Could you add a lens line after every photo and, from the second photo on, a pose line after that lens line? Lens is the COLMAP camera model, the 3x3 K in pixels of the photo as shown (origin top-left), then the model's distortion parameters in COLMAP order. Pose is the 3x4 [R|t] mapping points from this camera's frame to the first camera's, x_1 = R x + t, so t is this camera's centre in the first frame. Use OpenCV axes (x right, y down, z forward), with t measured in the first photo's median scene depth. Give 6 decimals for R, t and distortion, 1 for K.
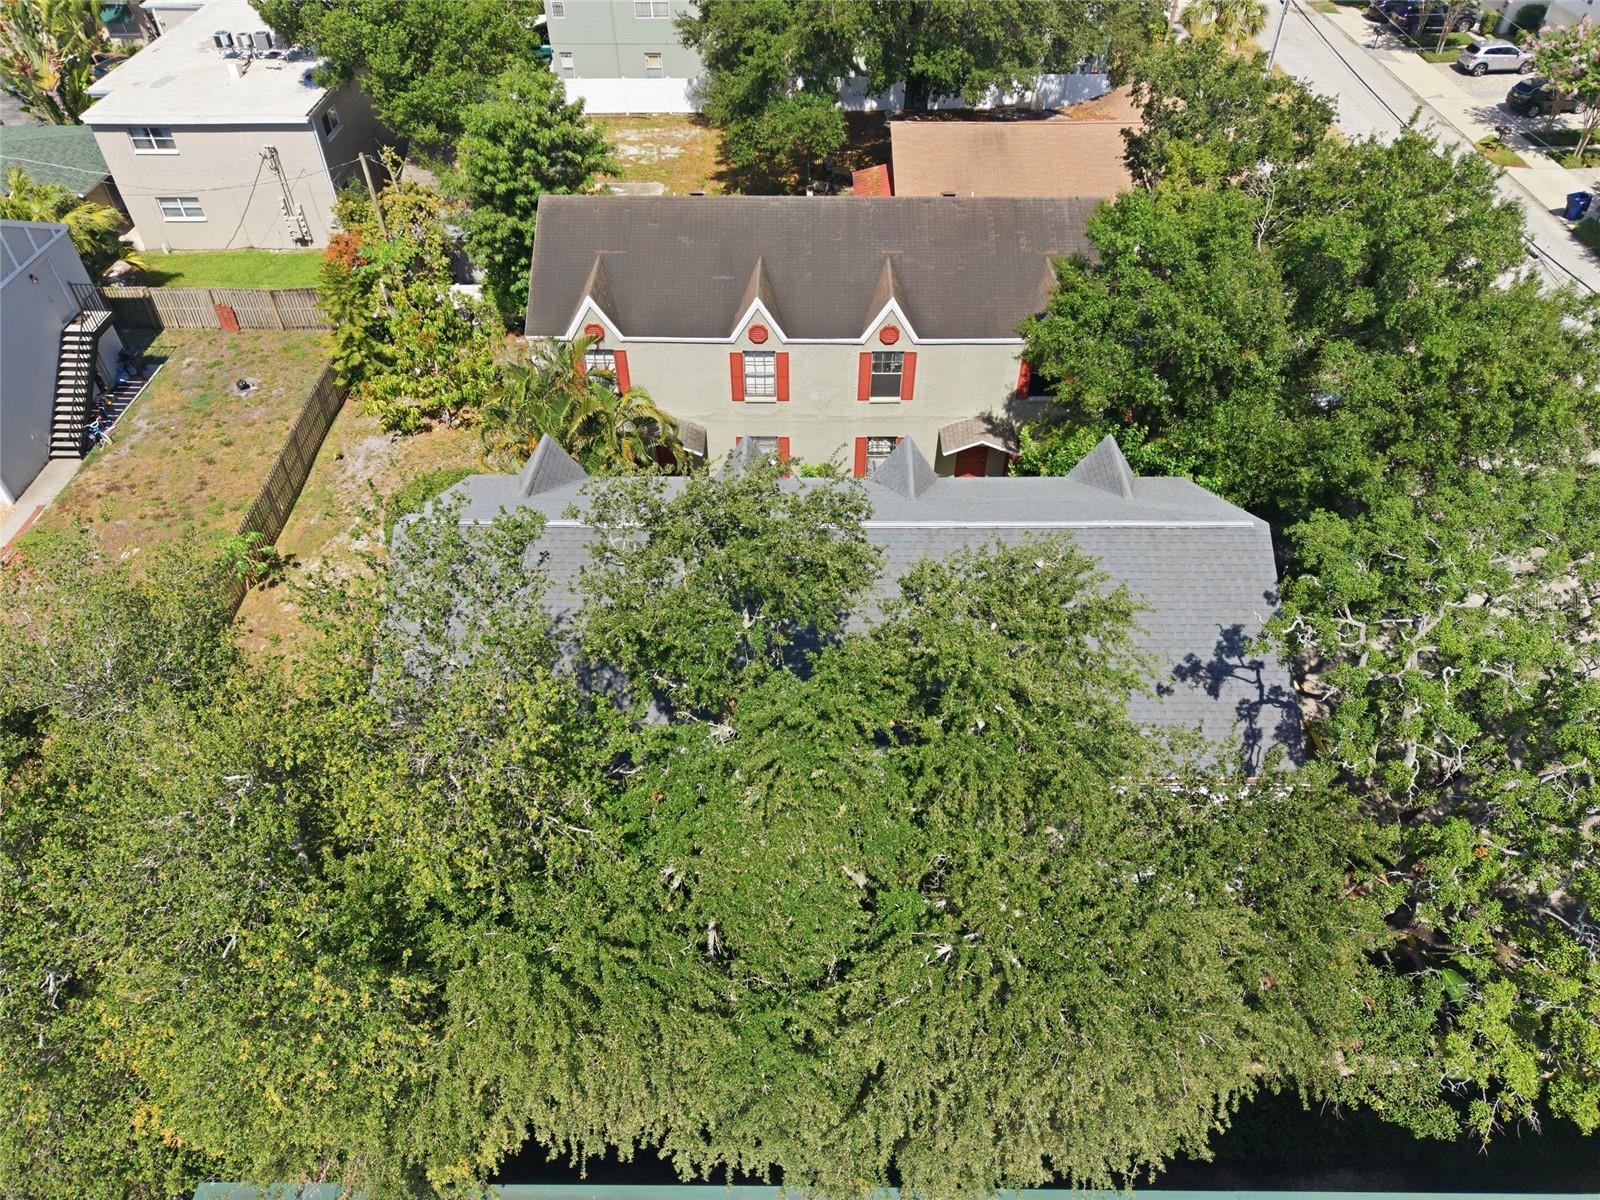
lens RADIAL K [[1106.1, 0, 819.8], [0, 1106.1, 593.6], [0, 0, 1]] dist [0.136367, -0.325538]
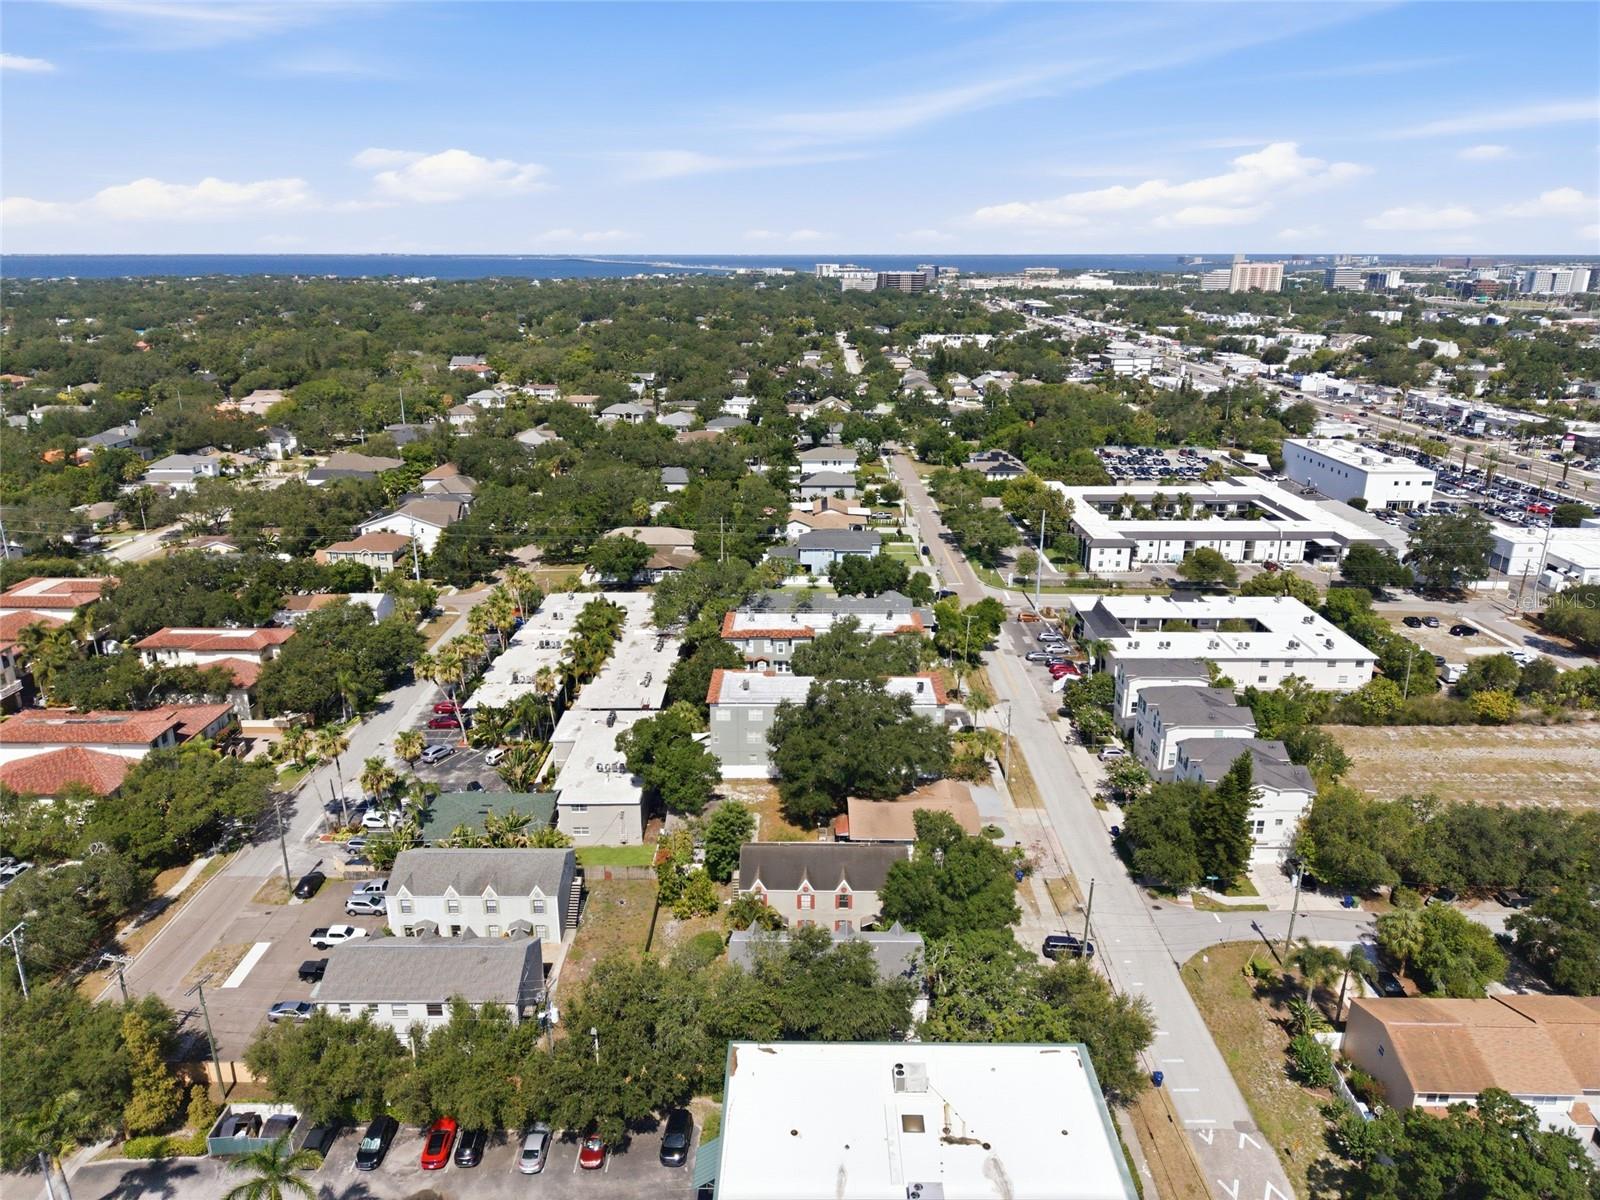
lens RADIAL K [[1081.1, 0, 800.0], [0, 1081.1, 600.0], [0, 0, 1]] dist [0.008117, -0.000175]
pose [[0.999777, -0.001638, -0.021059, -0.000996], [-0.007297, 0.908838, -0.417086, 0.335092], [0.019822, 0.417147, 0.908623, -2.319520]]
